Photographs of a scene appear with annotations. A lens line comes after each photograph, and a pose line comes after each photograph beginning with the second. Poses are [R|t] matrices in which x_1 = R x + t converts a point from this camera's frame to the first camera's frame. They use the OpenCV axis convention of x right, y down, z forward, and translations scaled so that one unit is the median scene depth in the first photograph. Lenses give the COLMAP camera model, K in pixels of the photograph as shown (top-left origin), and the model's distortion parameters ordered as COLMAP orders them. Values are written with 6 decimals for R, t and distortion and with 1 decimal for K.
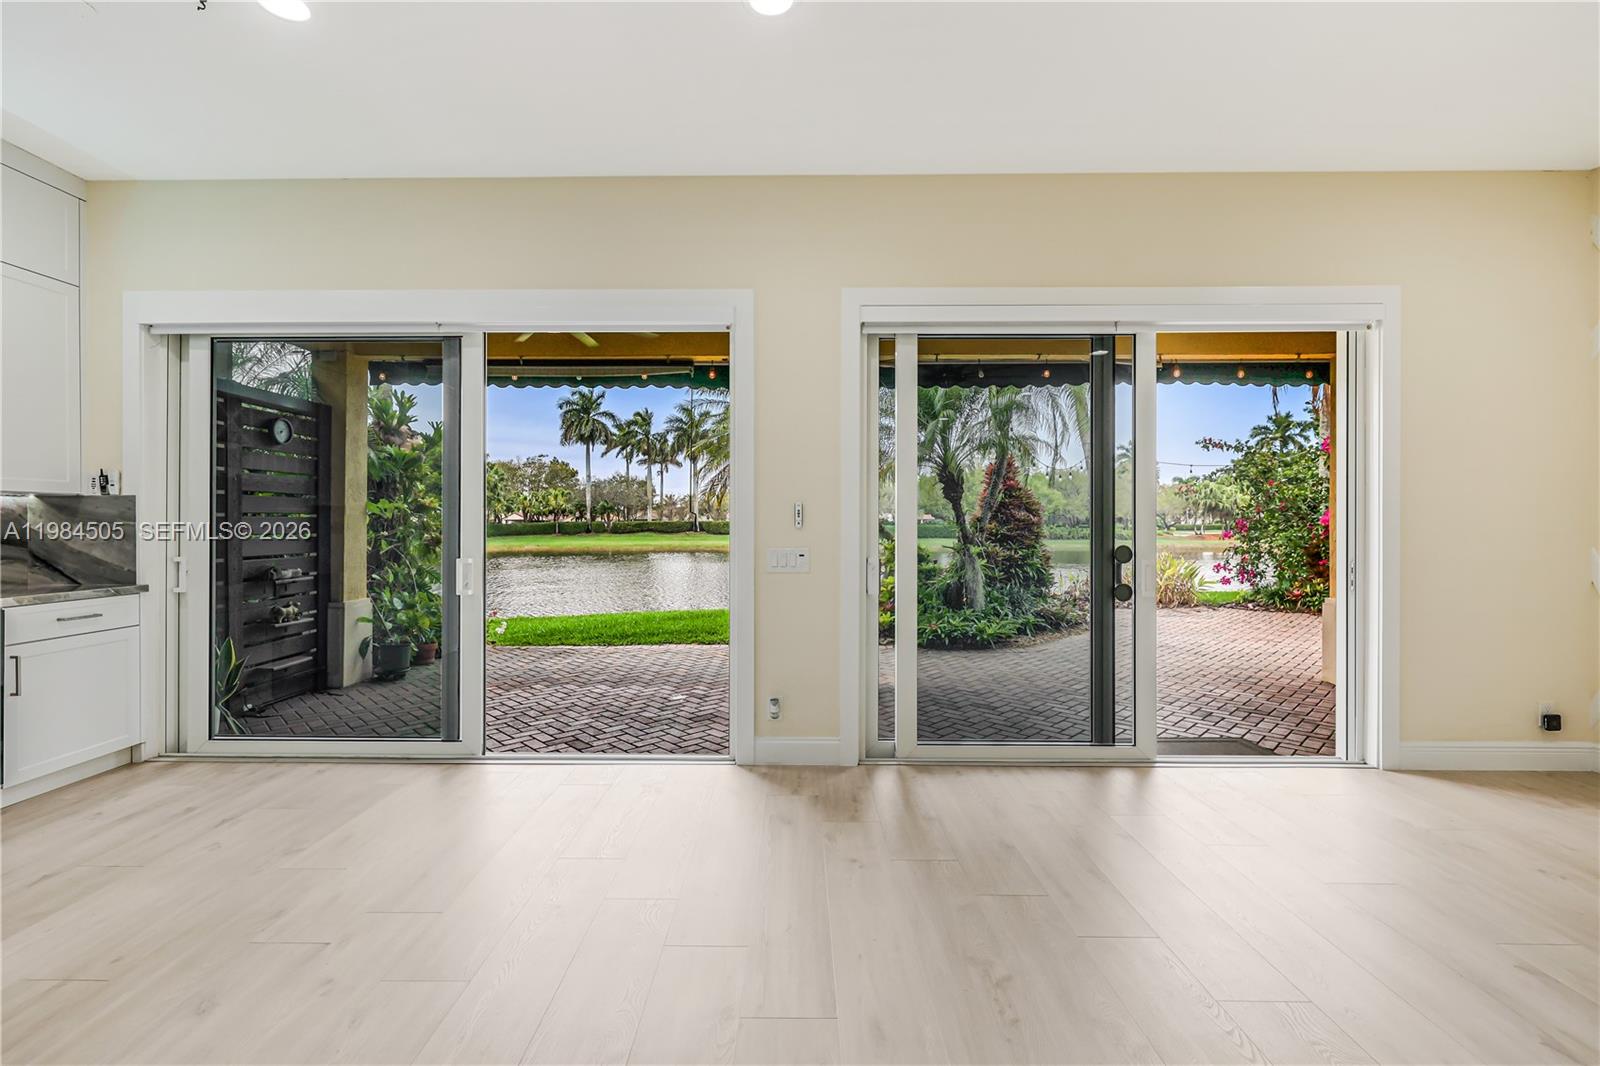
lens RADIAL K [[680.2, 0, 785.5], [0, 680.2, 521.3], [0, 0, 1]] dist [0.001446, -0.000382]
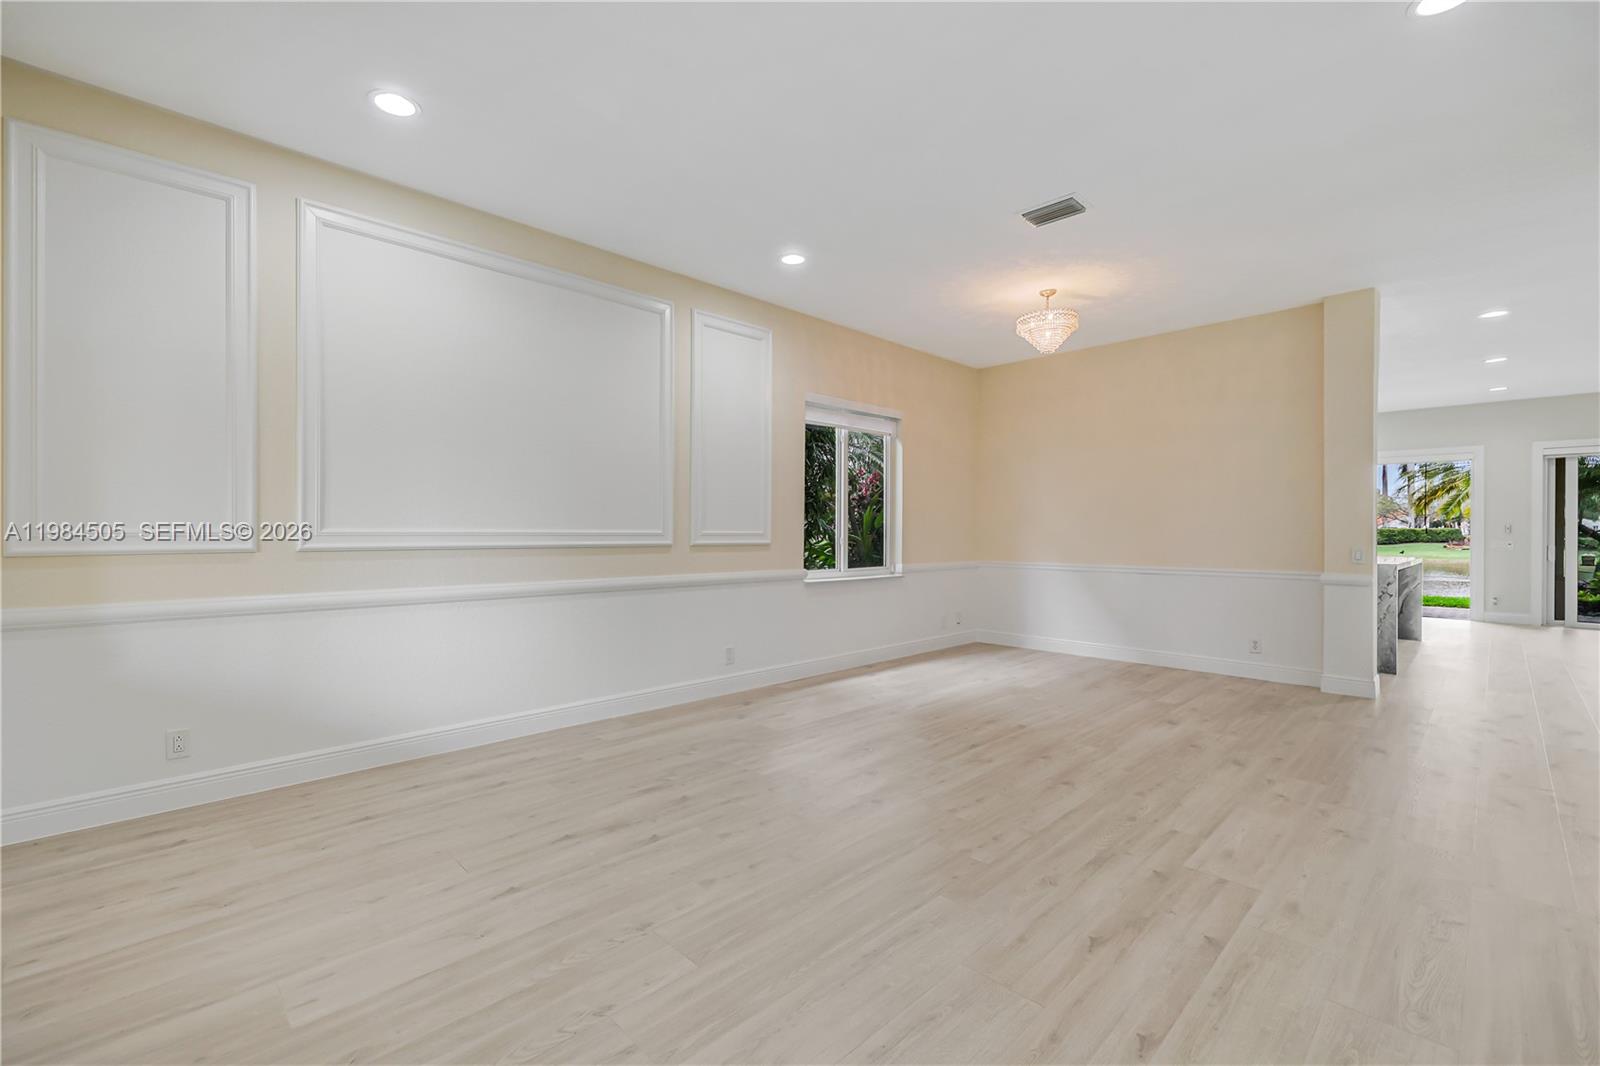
lens RADIAL K [[680.2, 0, 787.0], [0, 680.2, 538.7], [0, 0, 1]] dist [0.001446, -0.000382]
pose [[0.702921, 0.012266, -0.711162, -0.034923], [-0.001394, 0.999873, 0.015868, -0.005295], [0.711267, -0.010162, 0.702849, -1.476539]]
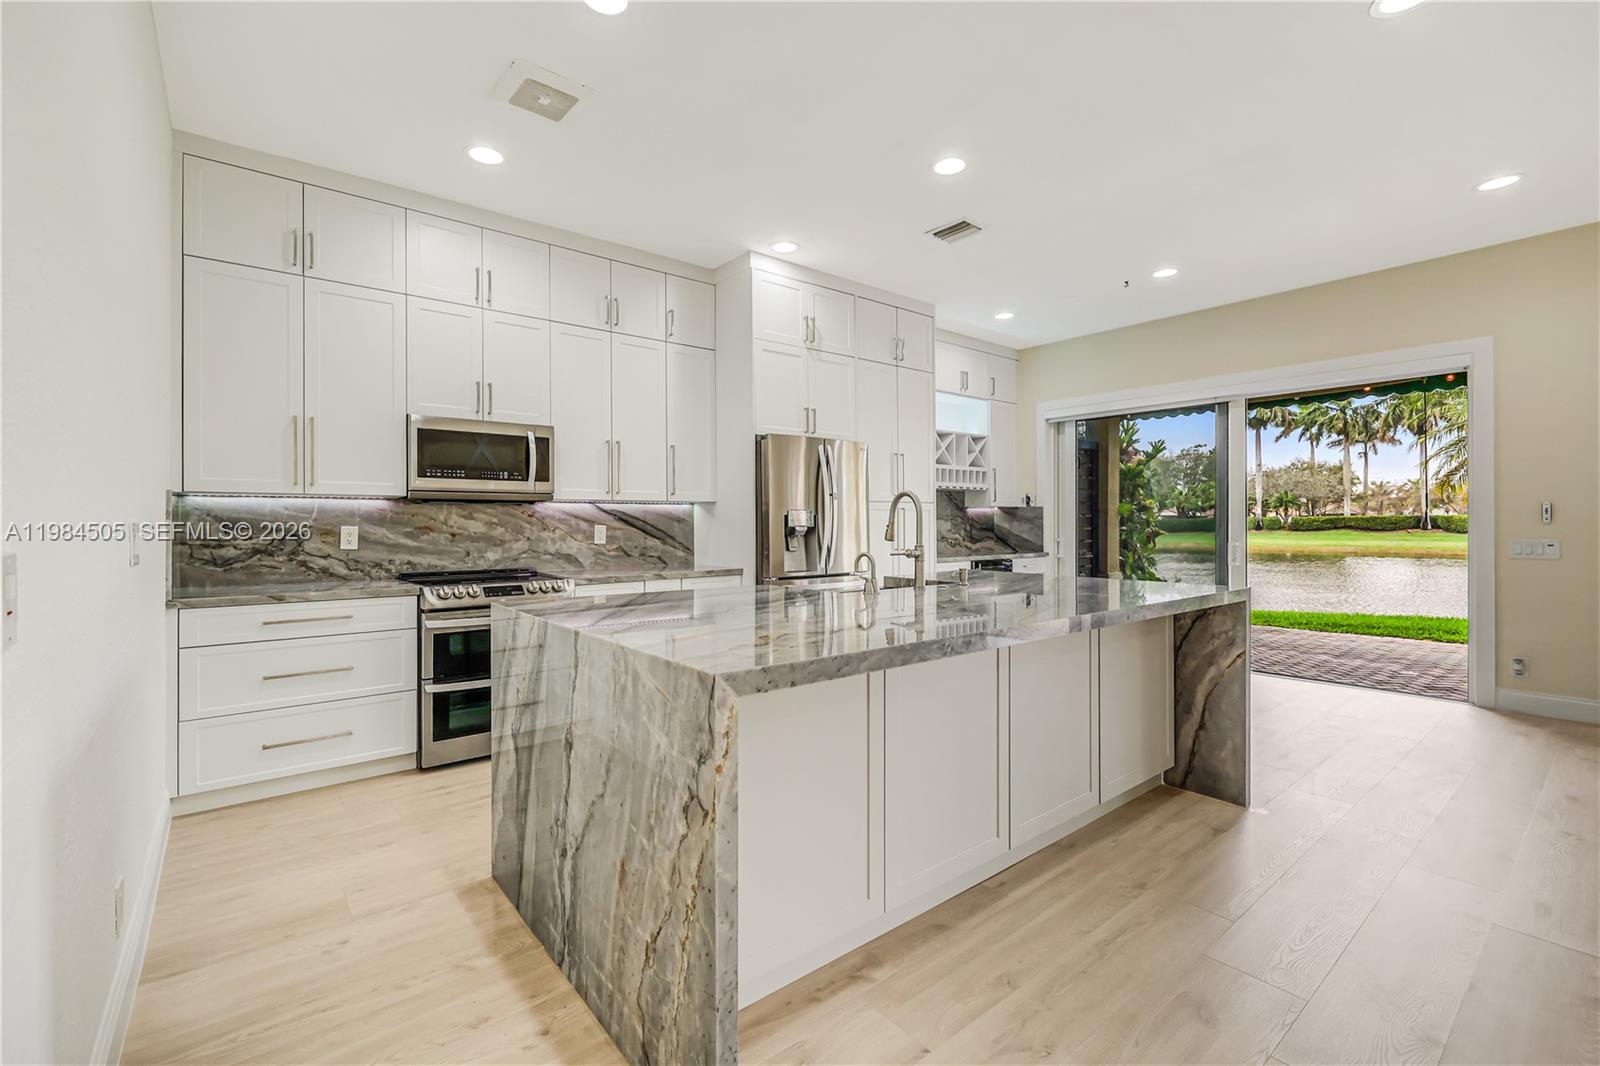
lens RADIAL K [[680.2, 0, 787.6], [0, 680.2, 525.8], [0, 0, 1]] dist [0.001446, -0.000382]
pose [[0.634968, 0.002250, -0.772535, 0.049761], [0.006739, 0.999942, 0.008452, -0.002137], [0.772509, -0.010573, 0.634916, -0.429778]]
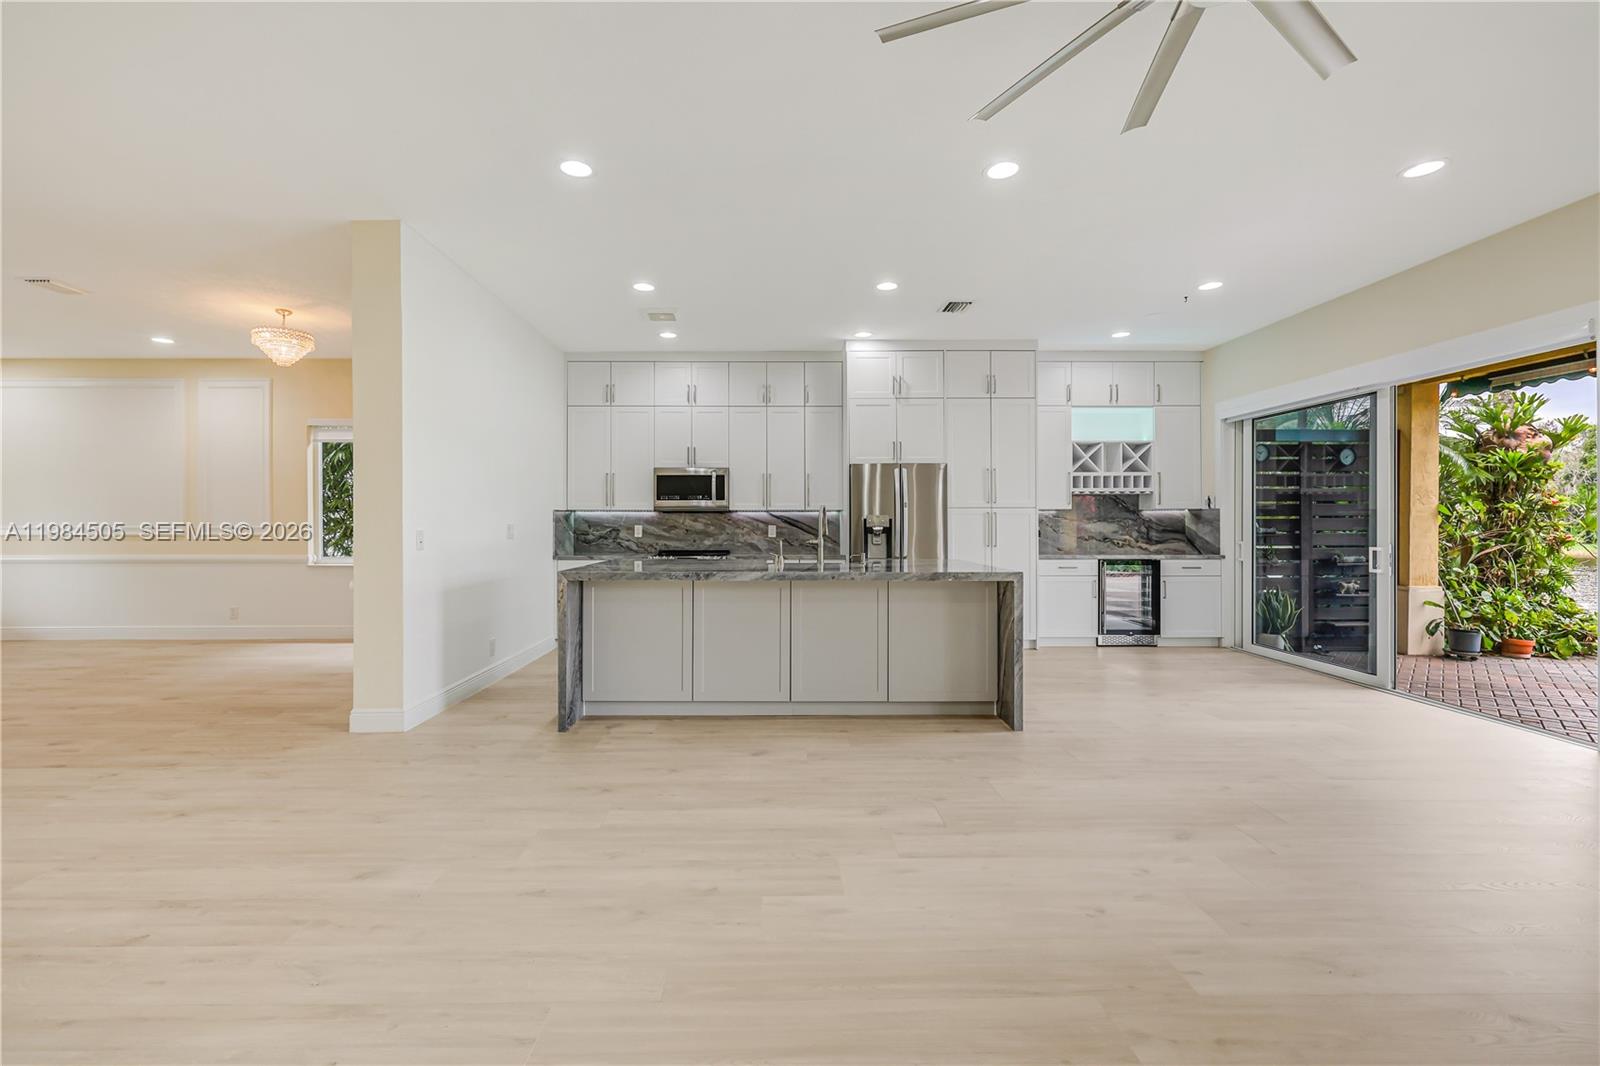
lens RADIAL K [[680.2, 0, 789.5], [0, 680.2, 521.1], [0, 0, 1]] dist [0.001446, -0.000382]
pose [[0.033285, -0.004714, -0.999435, 0.489909], [0.004865, 0.999978, -0.004554, -0.000001], [0.999434, -0.004710, 0.033307, -0.148174]]
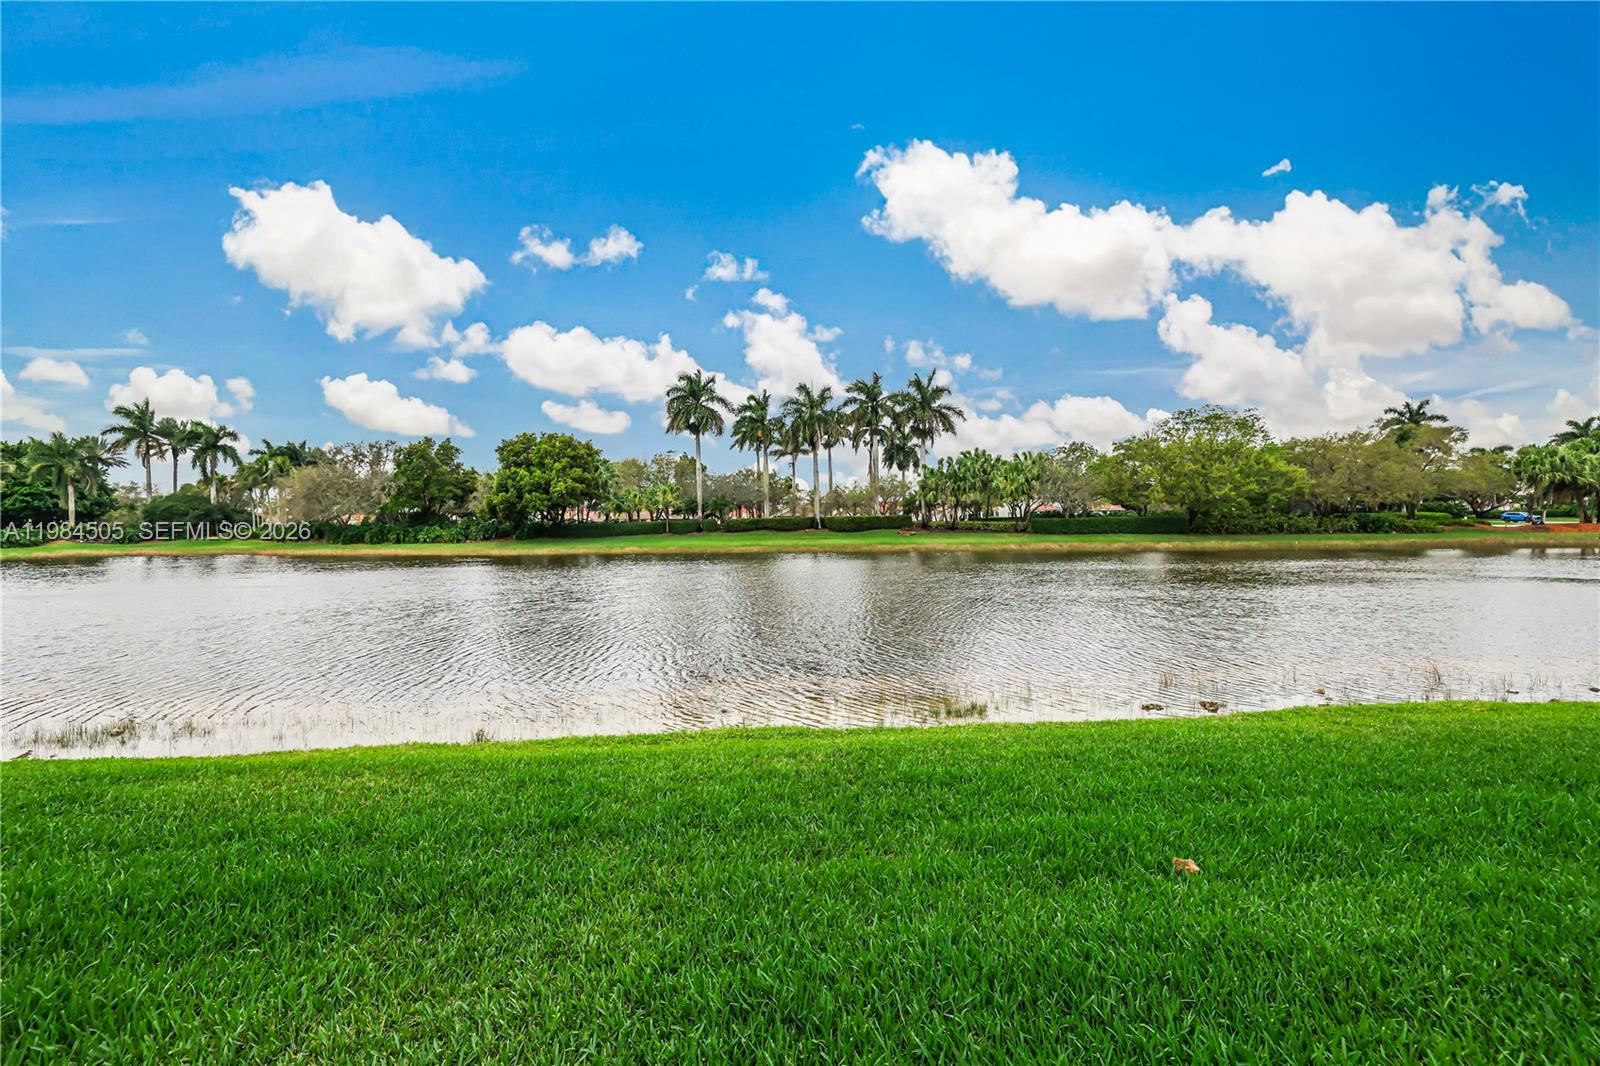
lens RADIAL K [[680.2, 0, 781.6], [0, 680.2, 516.2], [0, 0, 1]] dist [0.001446, -0.000382]
pose [[0.966078, -0.017414, -0.257662, 0.618240], [0.016565, 0.999848, -0.005468, 0.033072], [0.257718, 0.001014, 0.966220, 1.872718]]
